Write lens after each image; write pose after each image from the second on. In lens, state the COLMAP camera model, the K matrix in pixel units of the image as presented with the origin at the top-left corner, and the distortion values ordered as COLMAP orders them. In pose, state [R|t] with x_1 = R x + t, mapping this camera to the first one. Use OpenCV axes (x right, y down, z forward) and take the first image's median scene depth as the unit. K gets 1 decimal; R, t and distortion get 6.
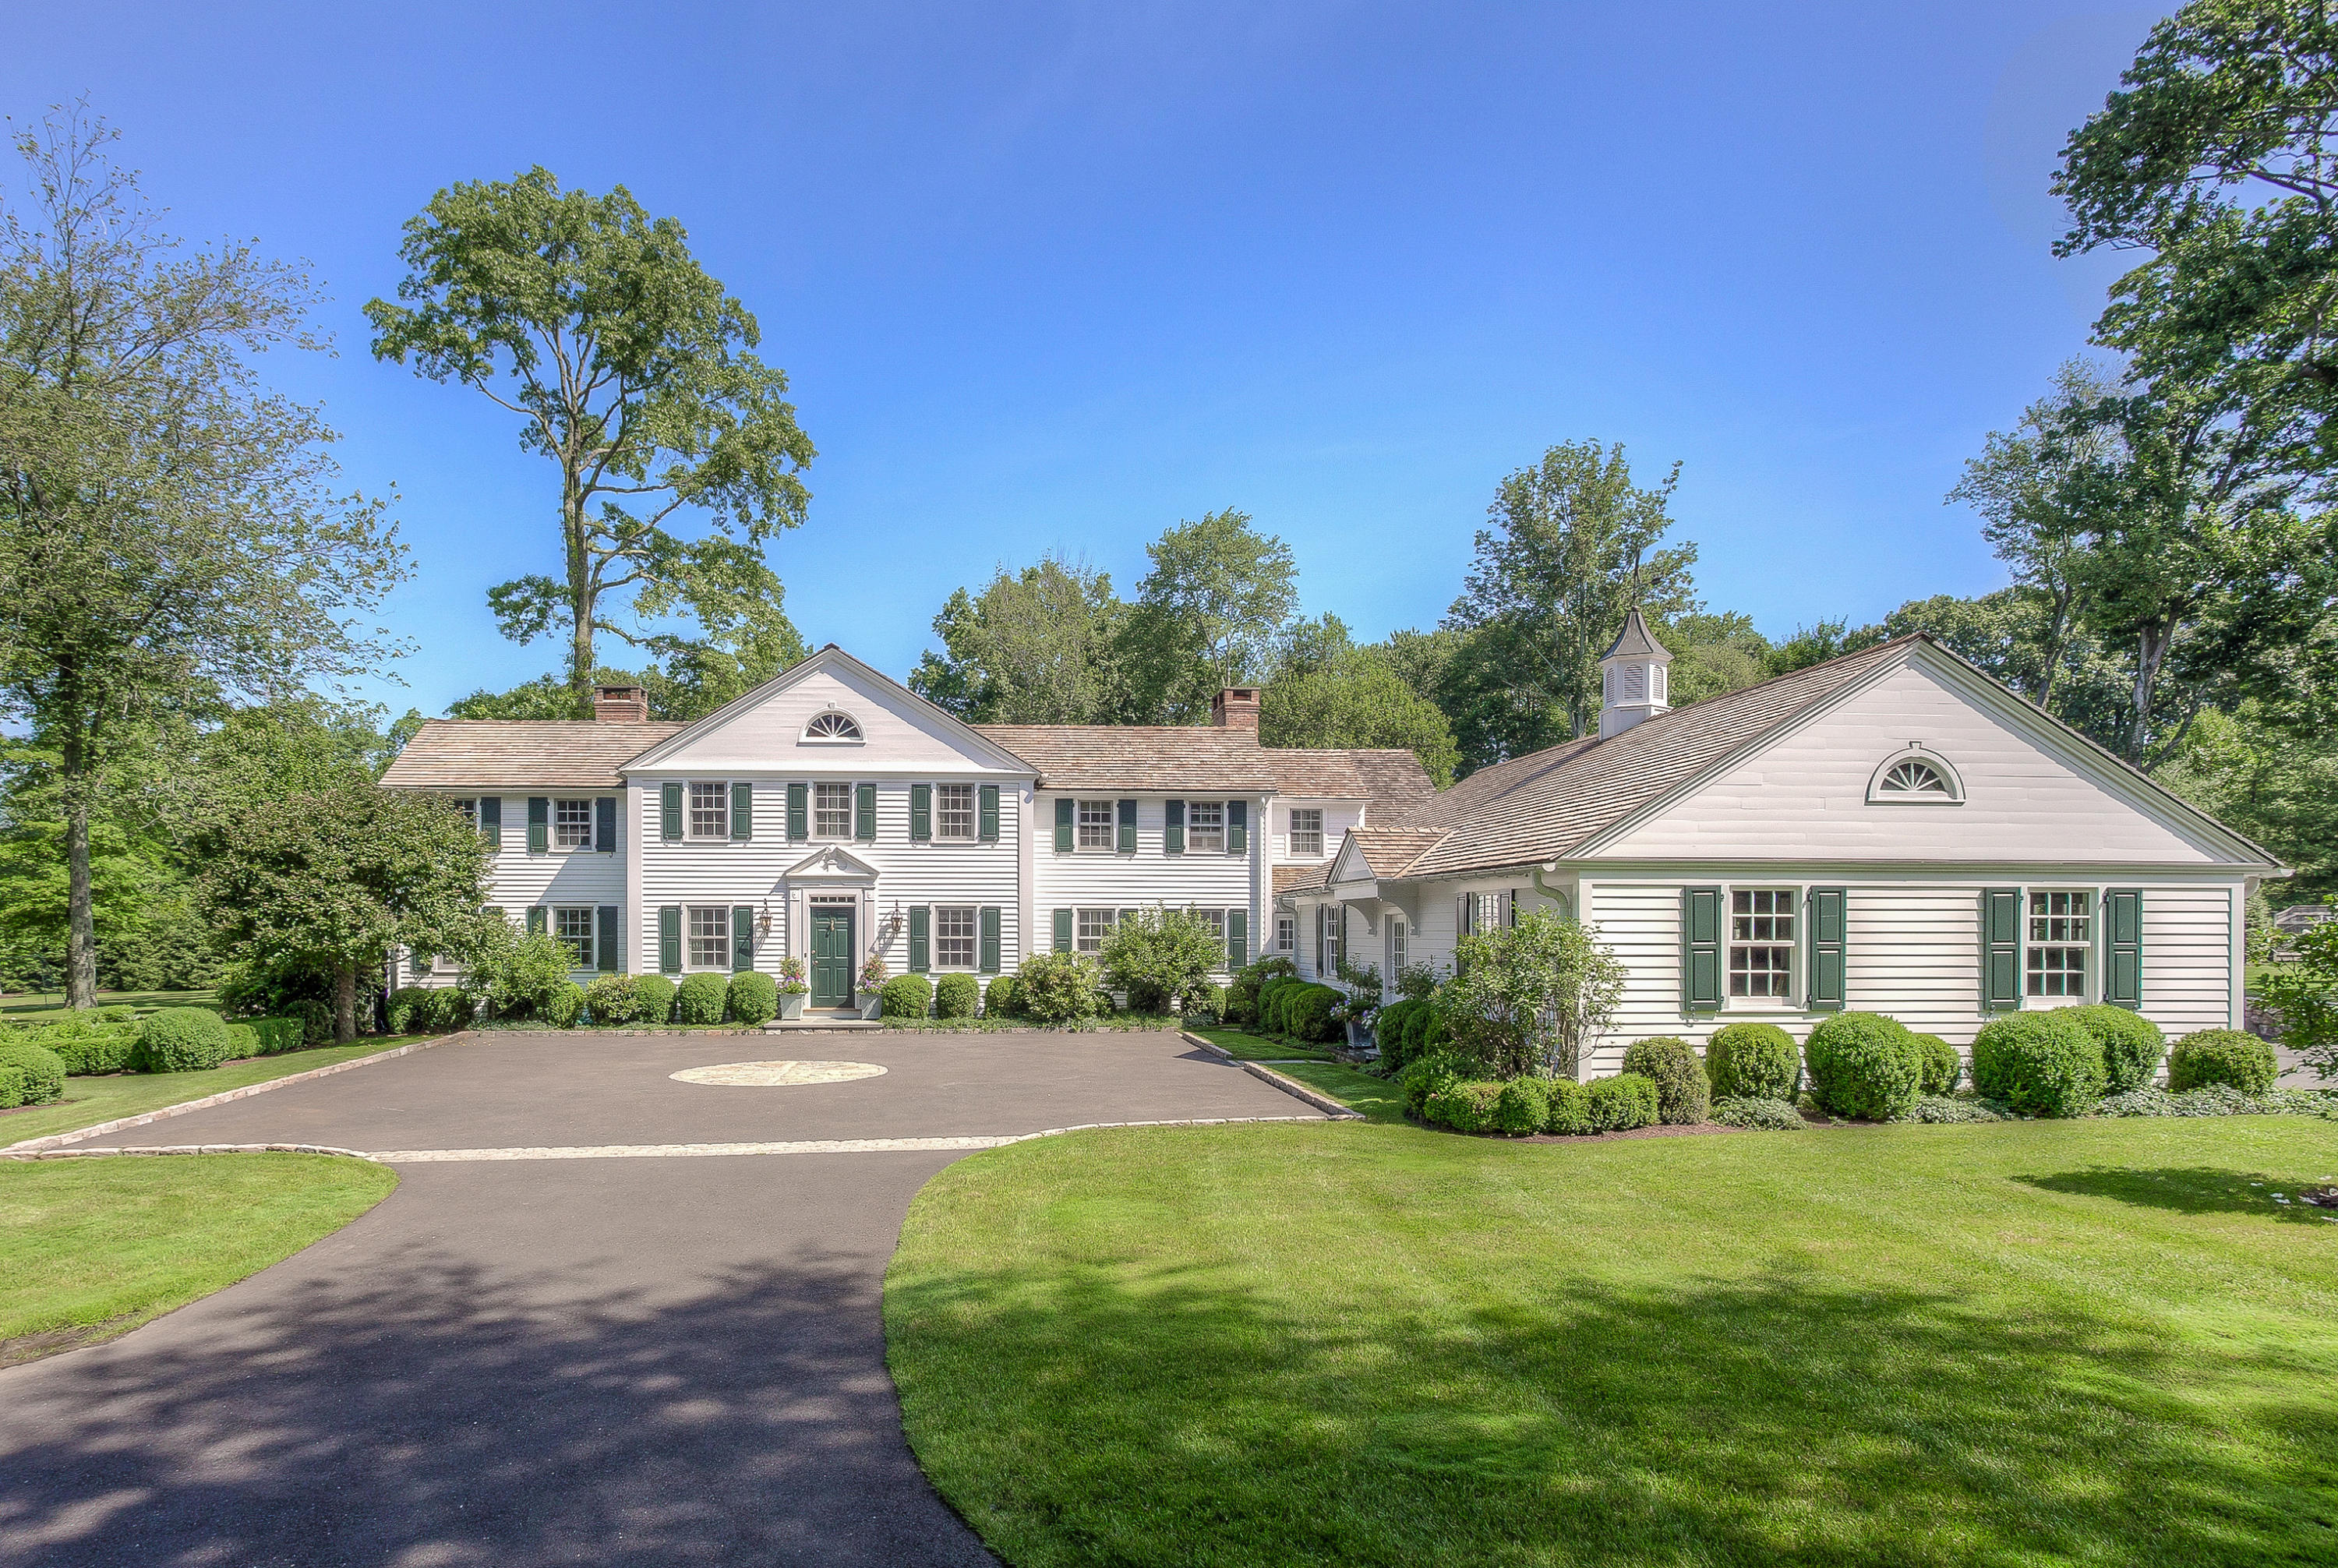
lens RADIAL K [[1048.8, 0, 1173.6], [0, 1048.8, 925.7], [0, 0, 1]] dist [0.000114, 0.000138]
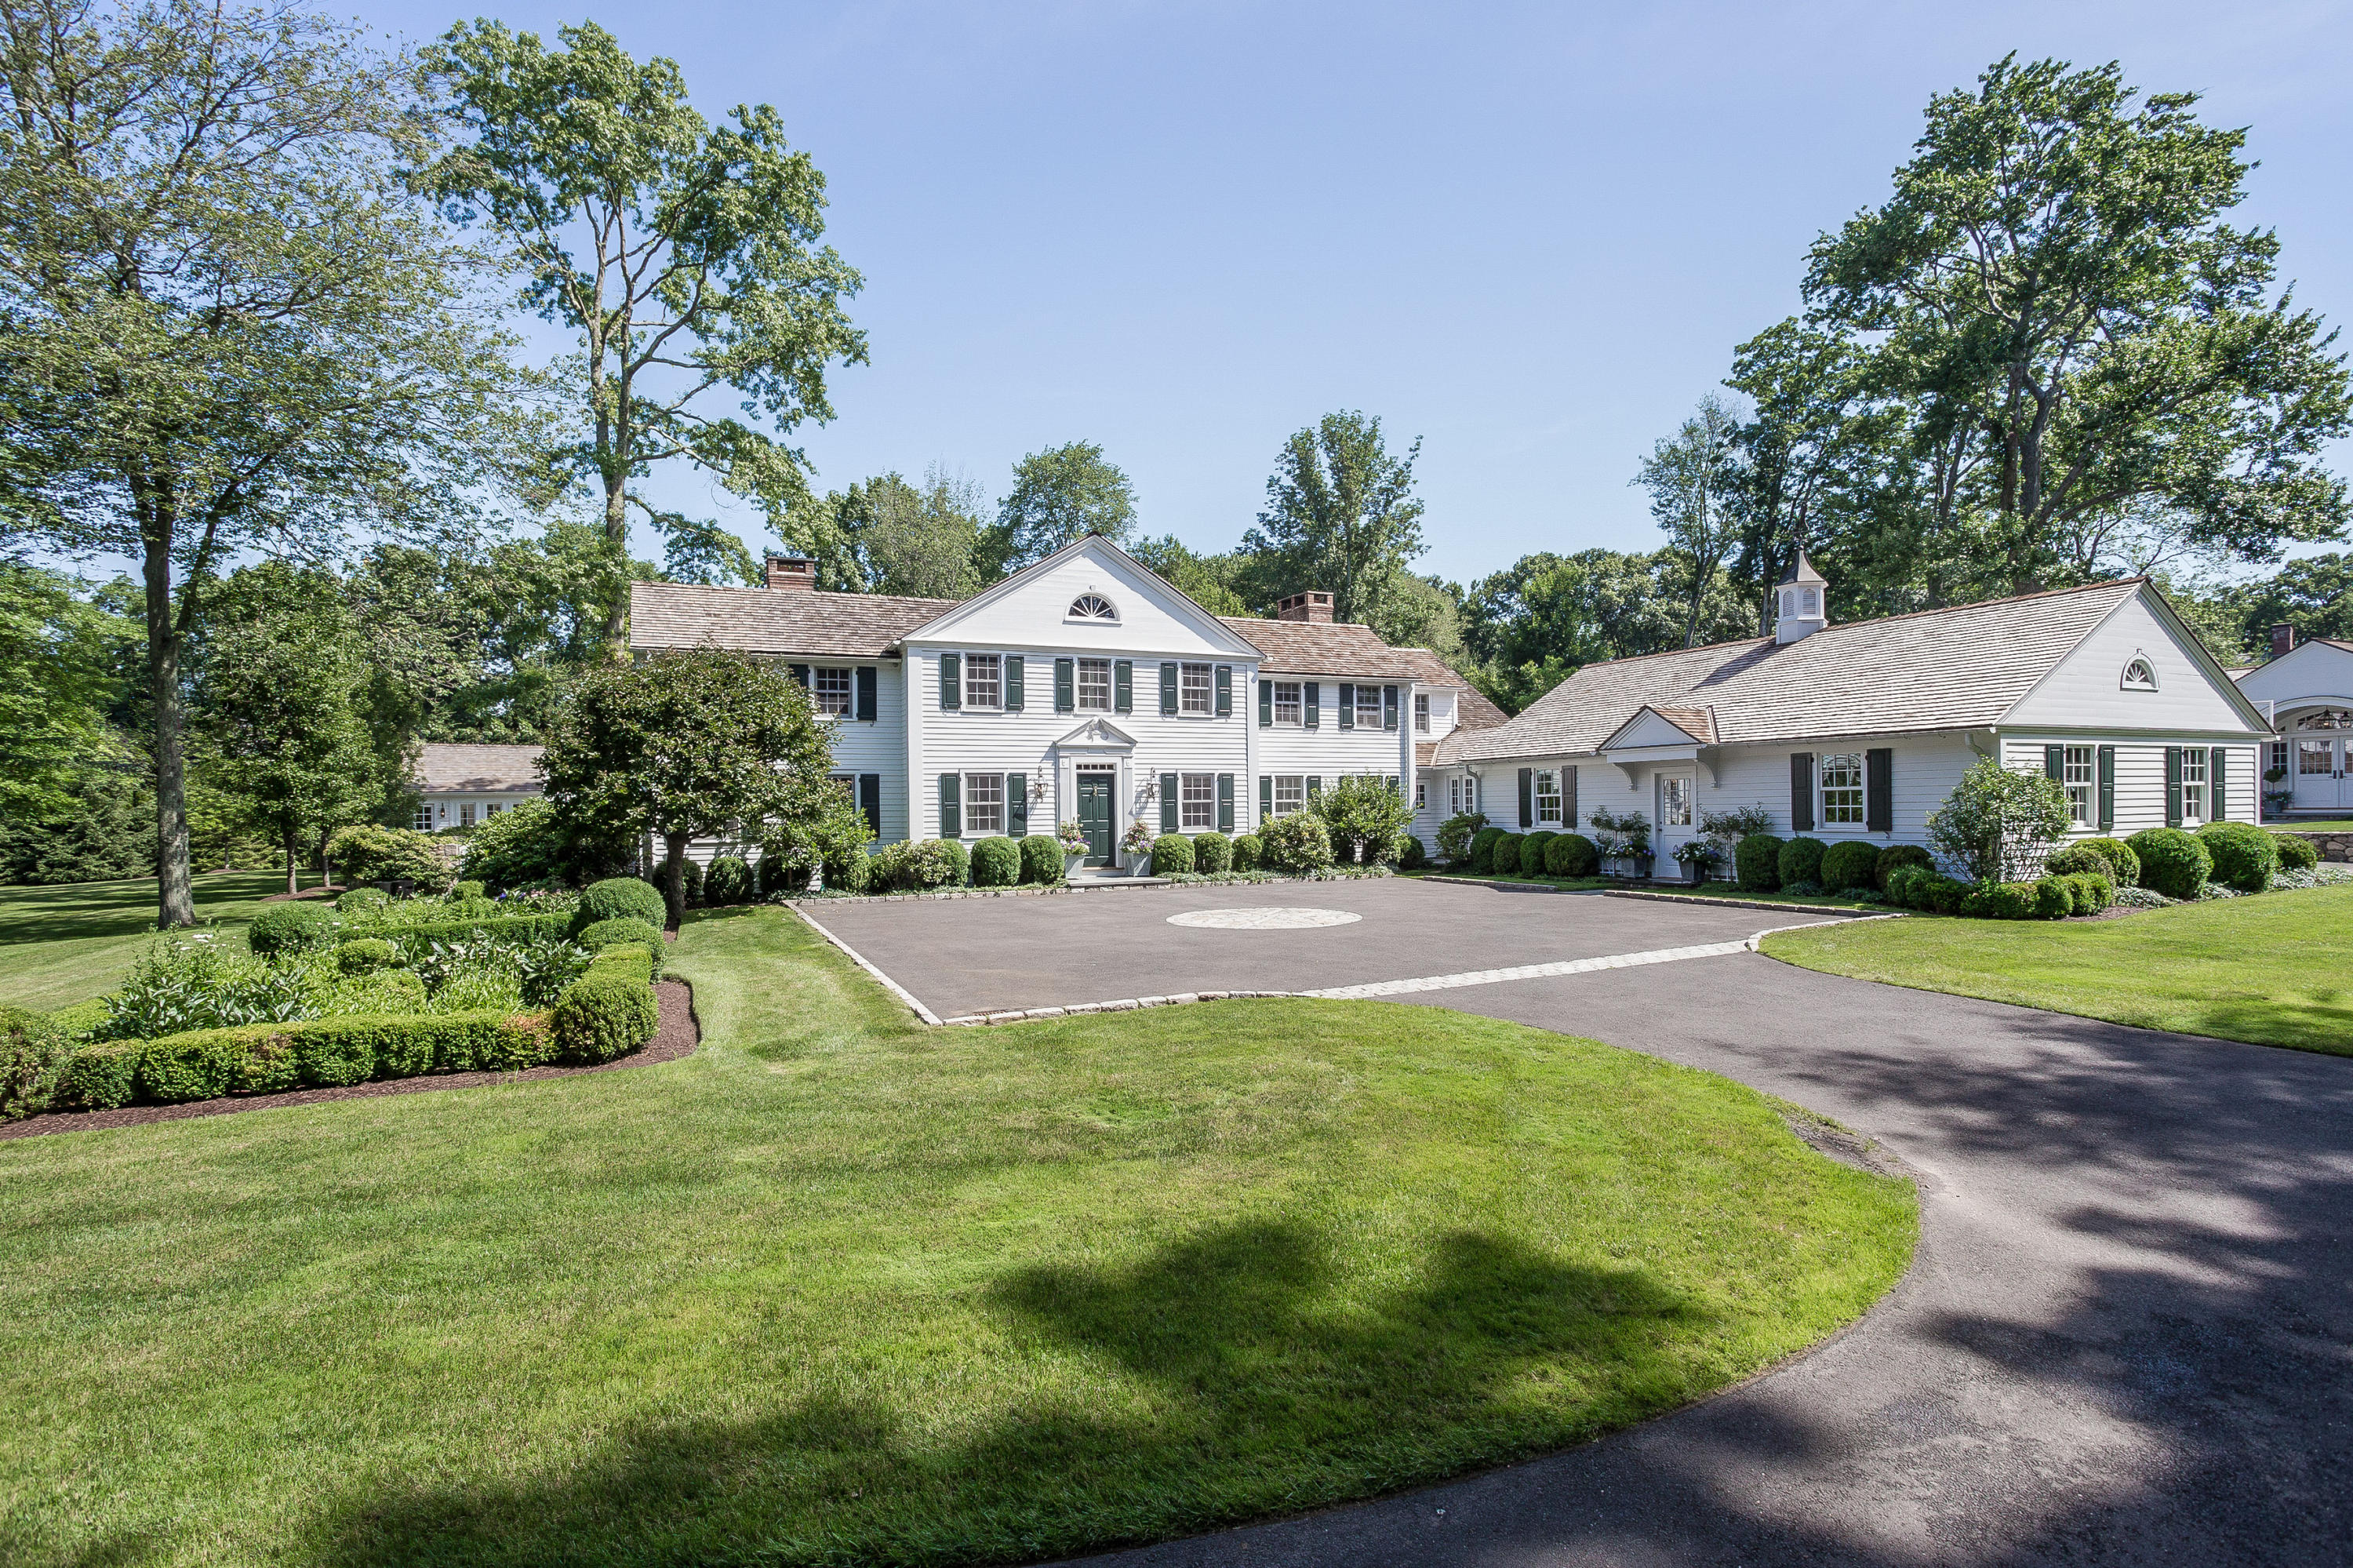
lens RADIAL K [[911.5, 0, 1214.3], [0, 911.5, 793.4], [0, 0, 1]] dist [-0.009625, 0.000627]
pose [[0.961444, -0.009951, 0.274822, -0.461278], [0.013404, 0.999853, -0.010690, 0.013664], [-0.274675, 0.013961, 0.961436, 0.063261]]
